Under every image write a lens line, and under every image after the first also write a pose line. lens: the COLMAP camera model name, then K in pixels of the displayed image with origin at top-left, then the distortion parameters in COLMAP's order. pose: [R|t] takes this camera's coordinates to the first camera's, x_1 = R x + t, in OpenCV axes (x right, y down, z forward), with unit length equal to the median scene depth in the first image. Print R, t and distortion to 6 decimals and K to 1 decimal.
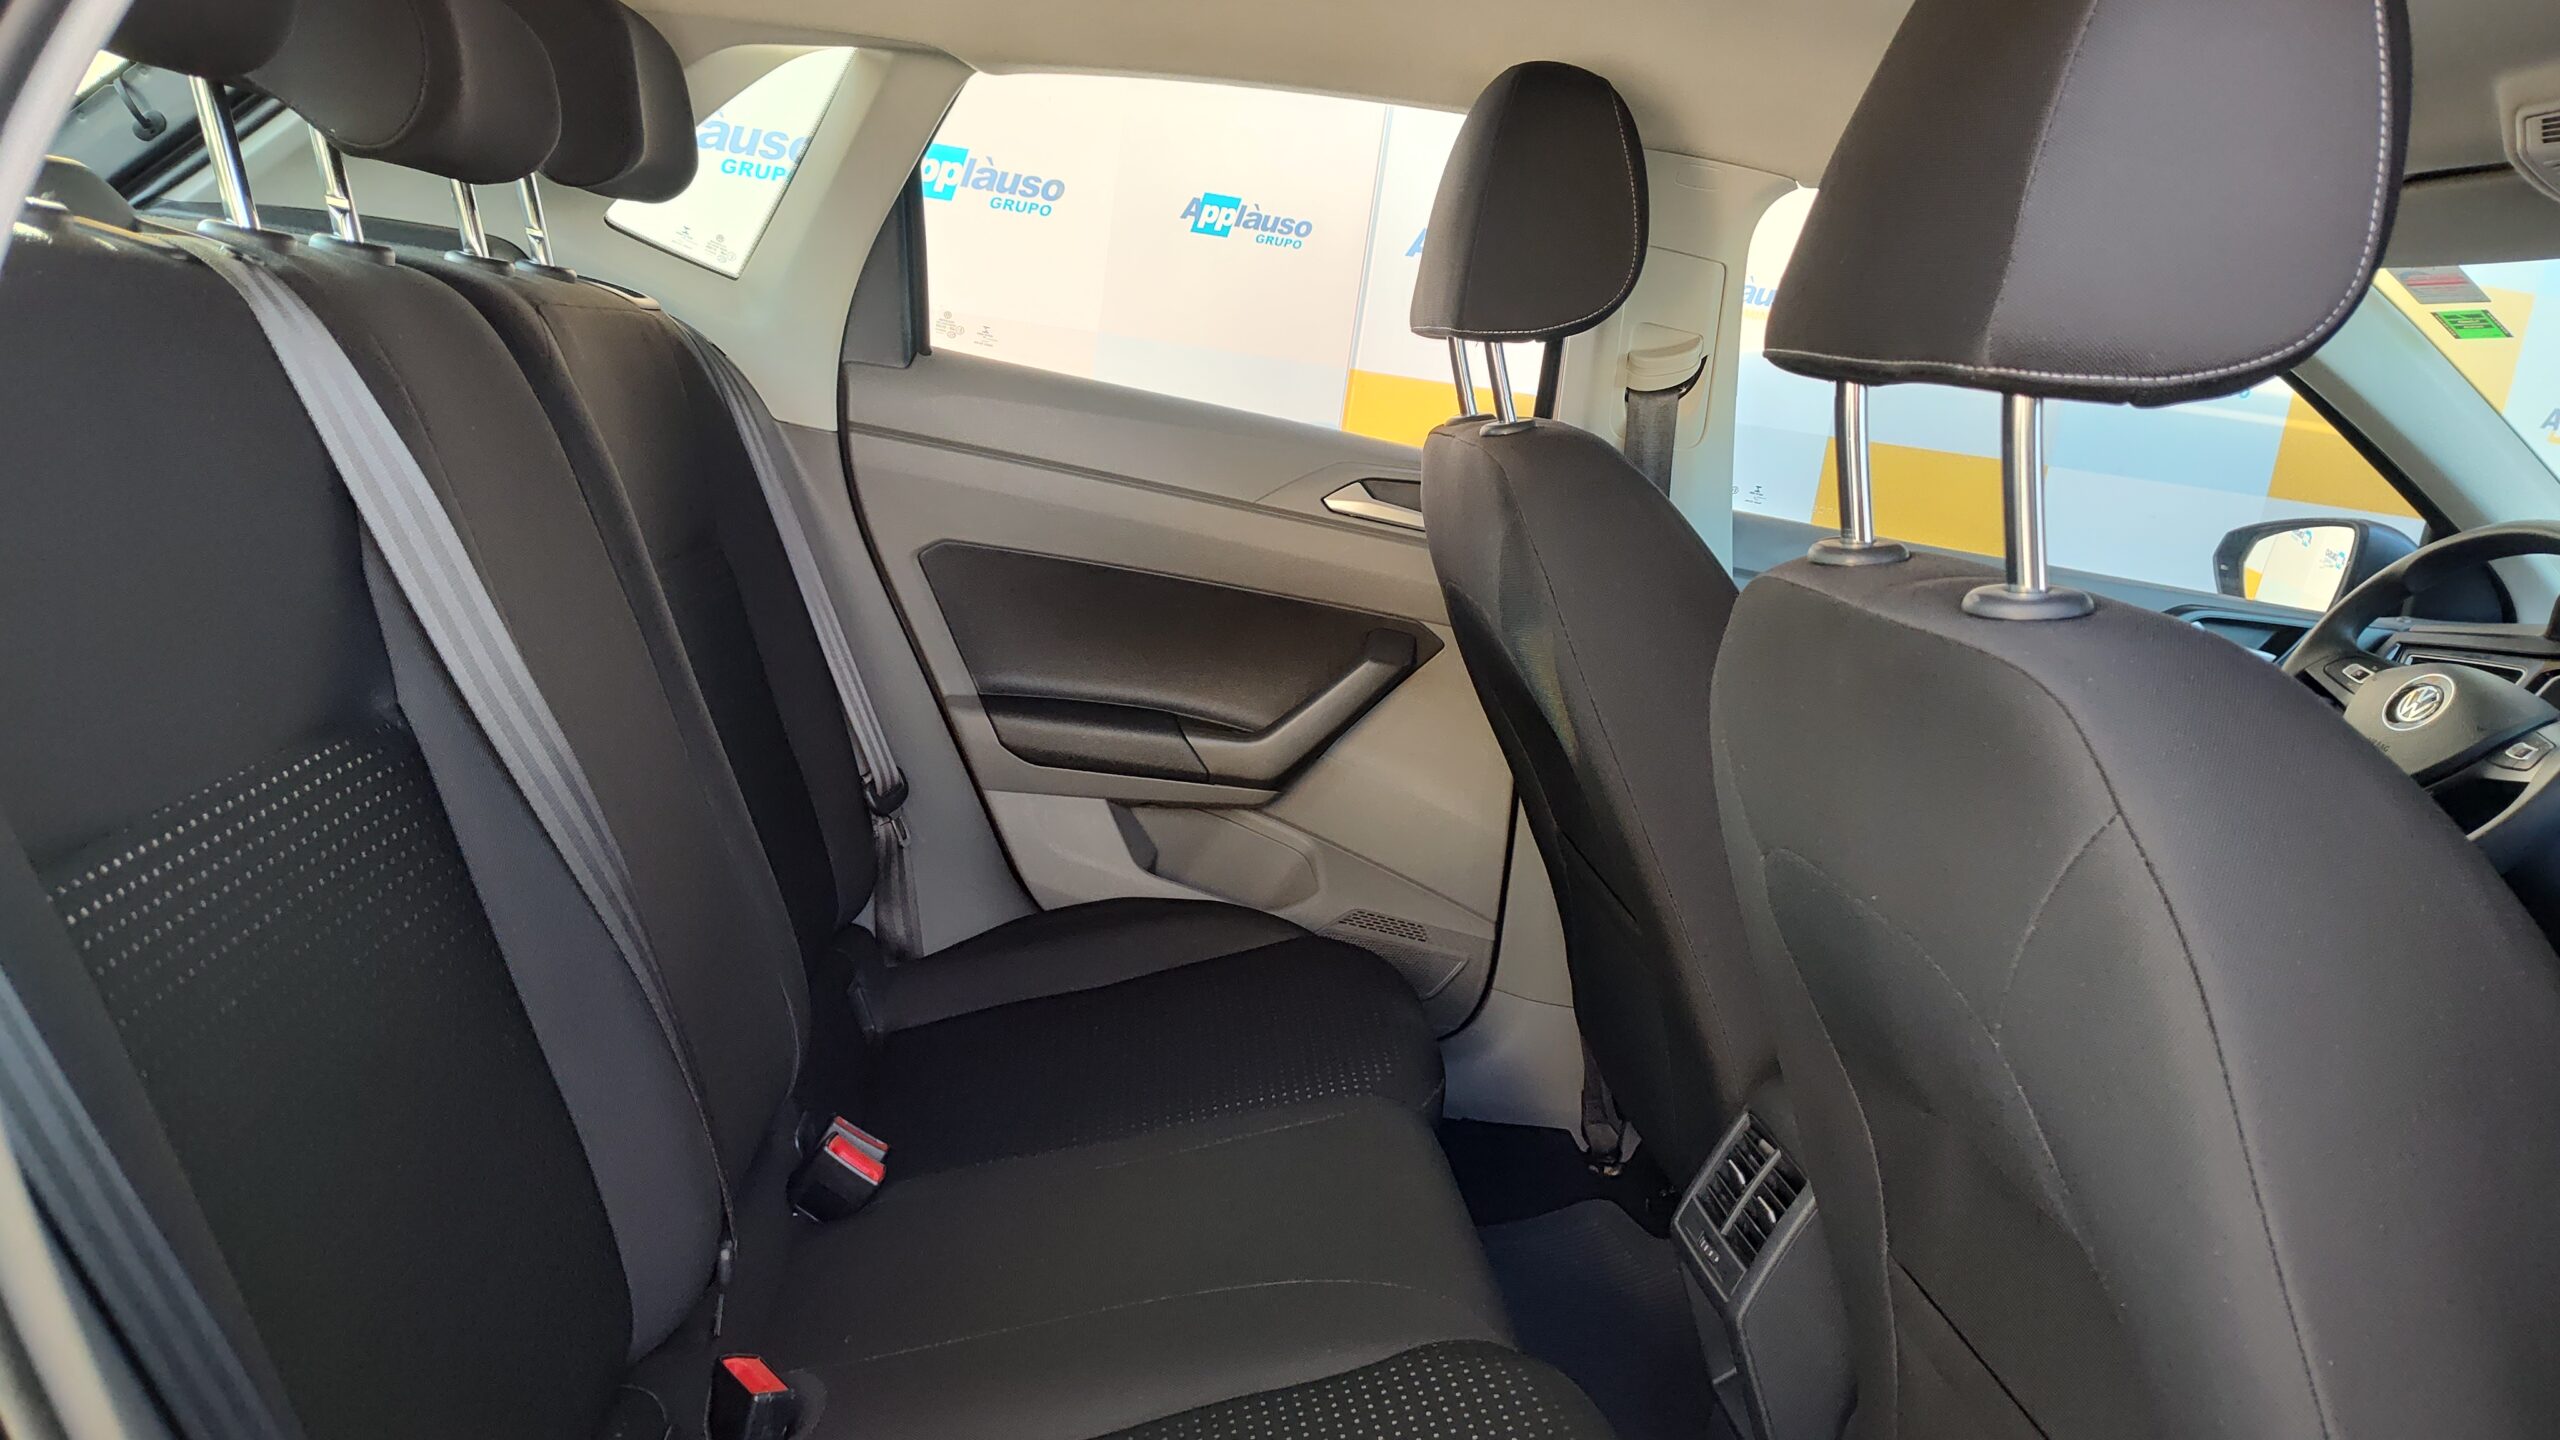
lens RADIAL K [[1647.5, 0, 1280.0], [0, 1647.5, 720.0], [0, 0, 1]] dist [0.054147, -0.066881]
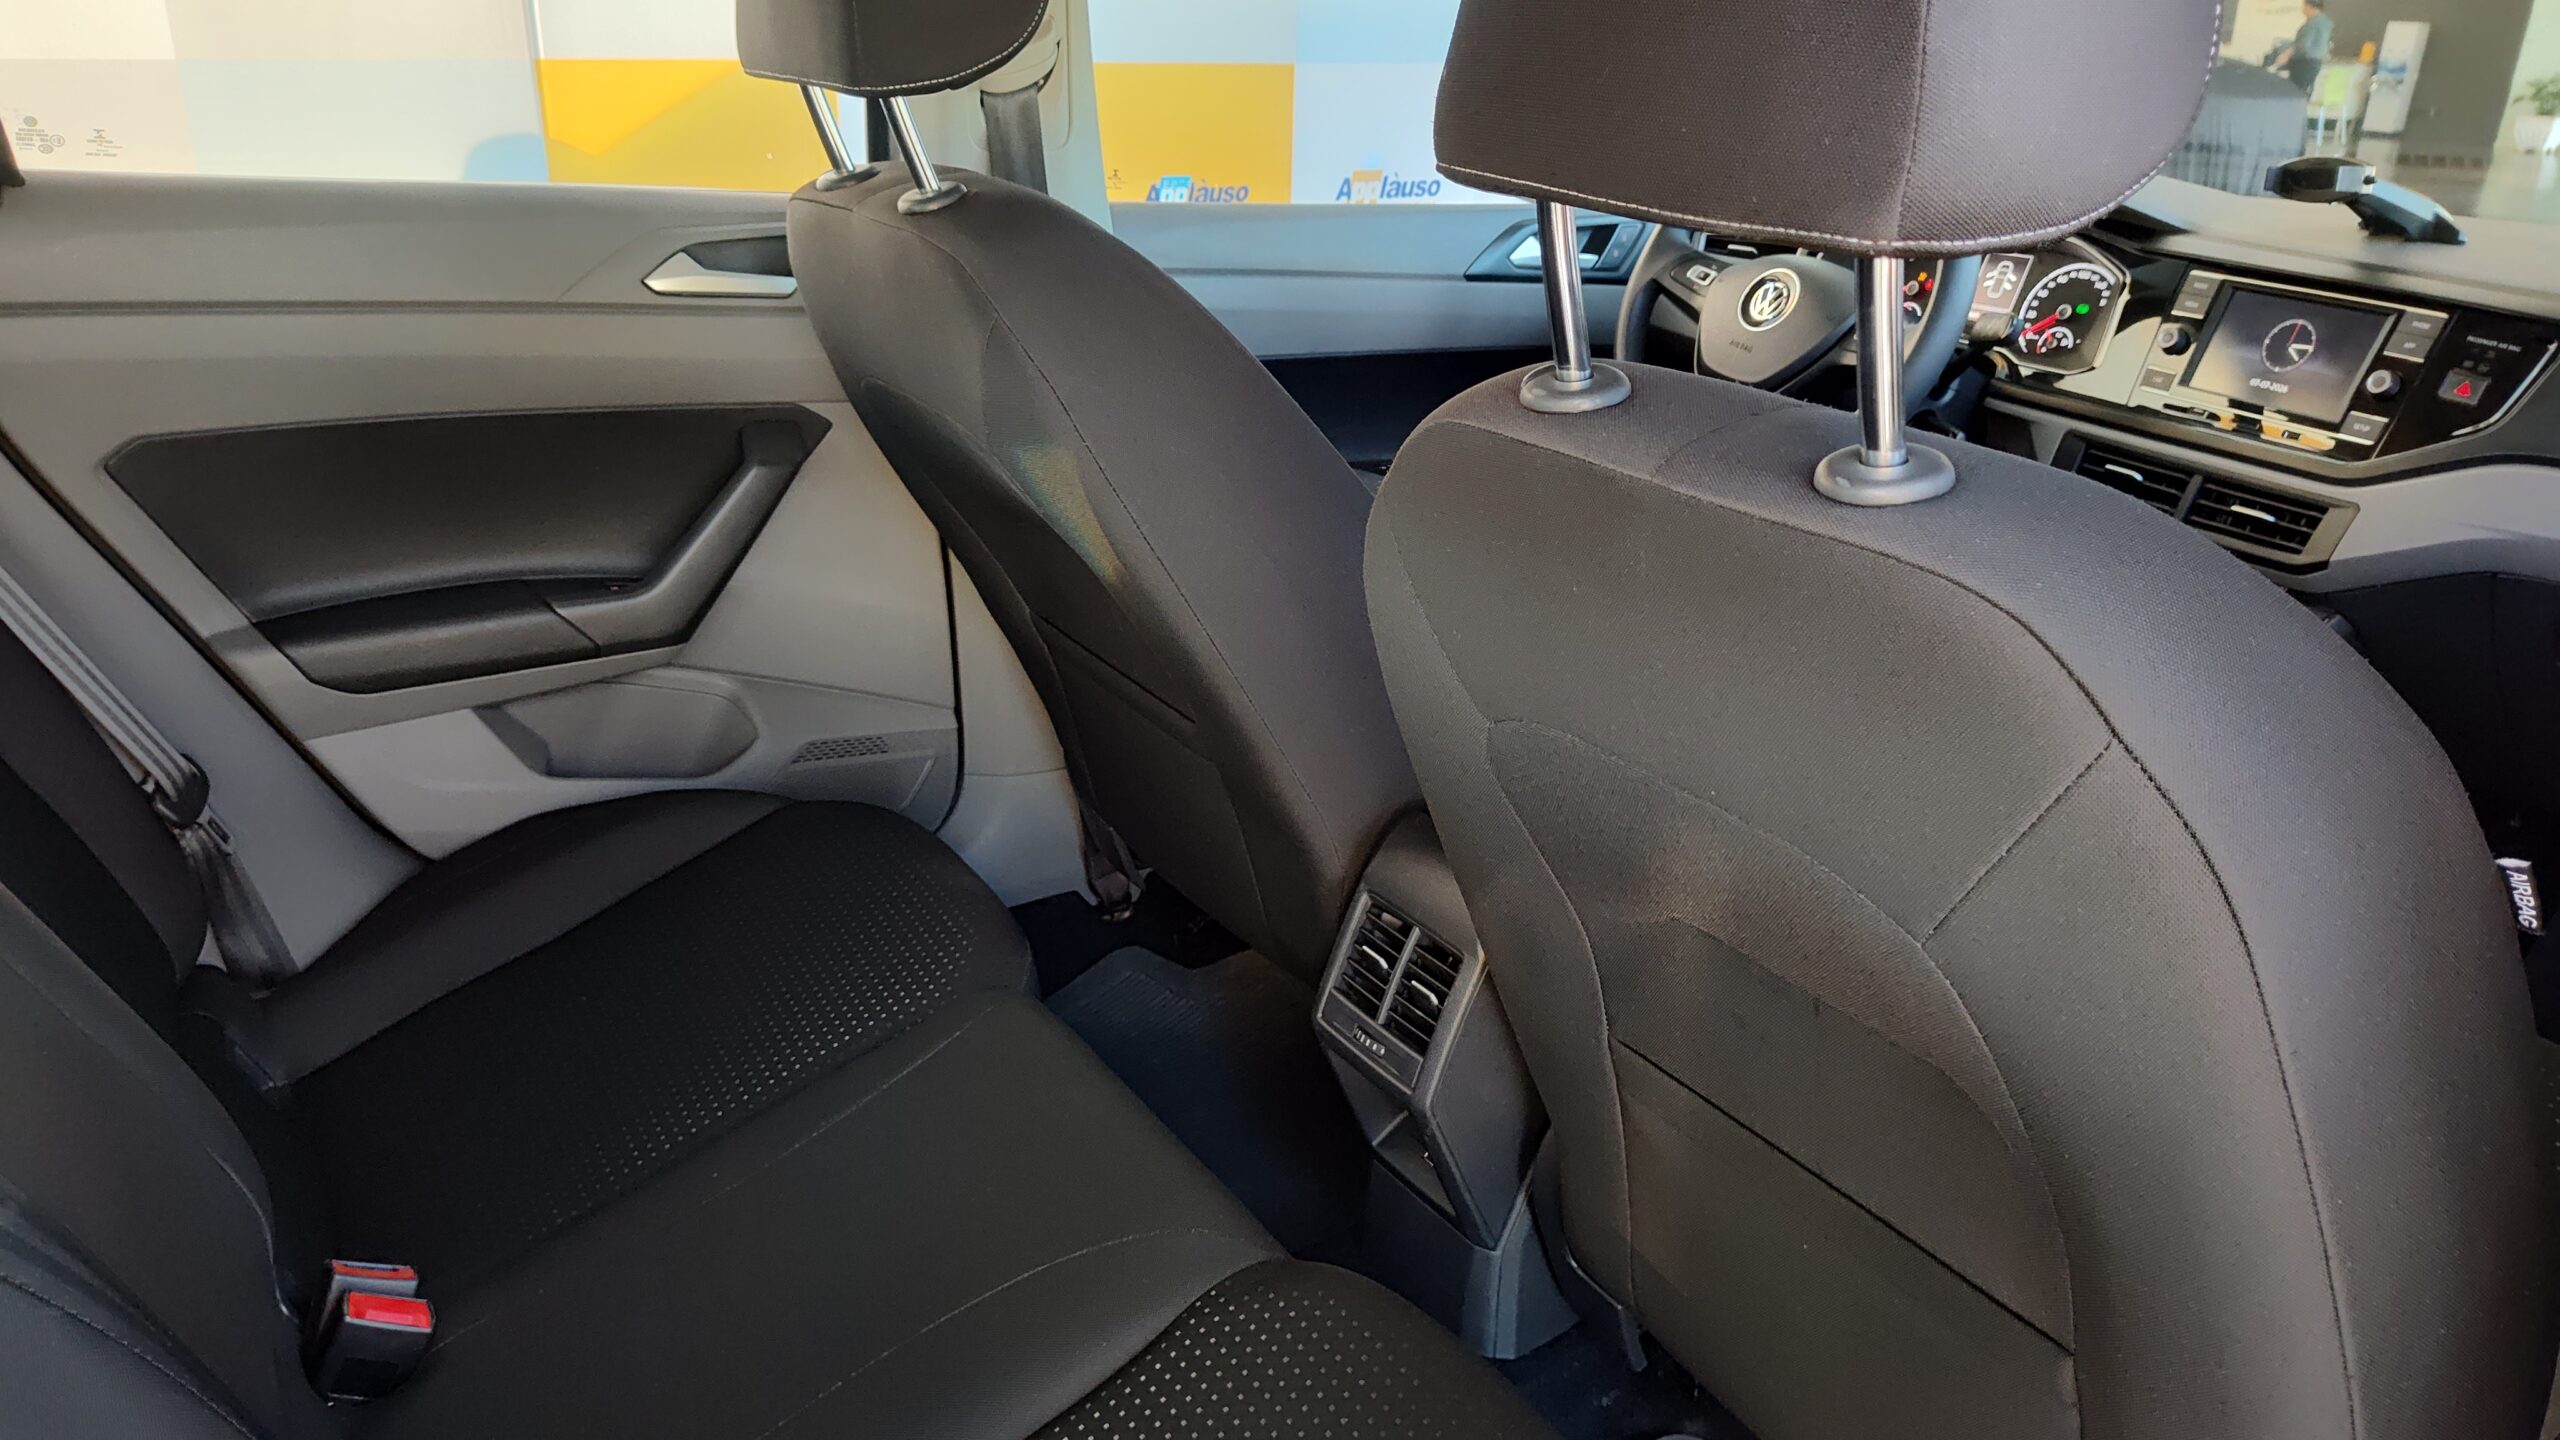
lens RADIAL K [[1703.4, 0, 1280.0], [0, 1703.4, 720.0], [0, 0, 1]] dist [0.006262, -0.018371]
pose [[0.887036, -0.279183, 0.367728, -0.068677], [0.198123, 0.949574, 0.243015, -0.076085], [-0.417031, -0.142708, 0.897619, 0.098287]]
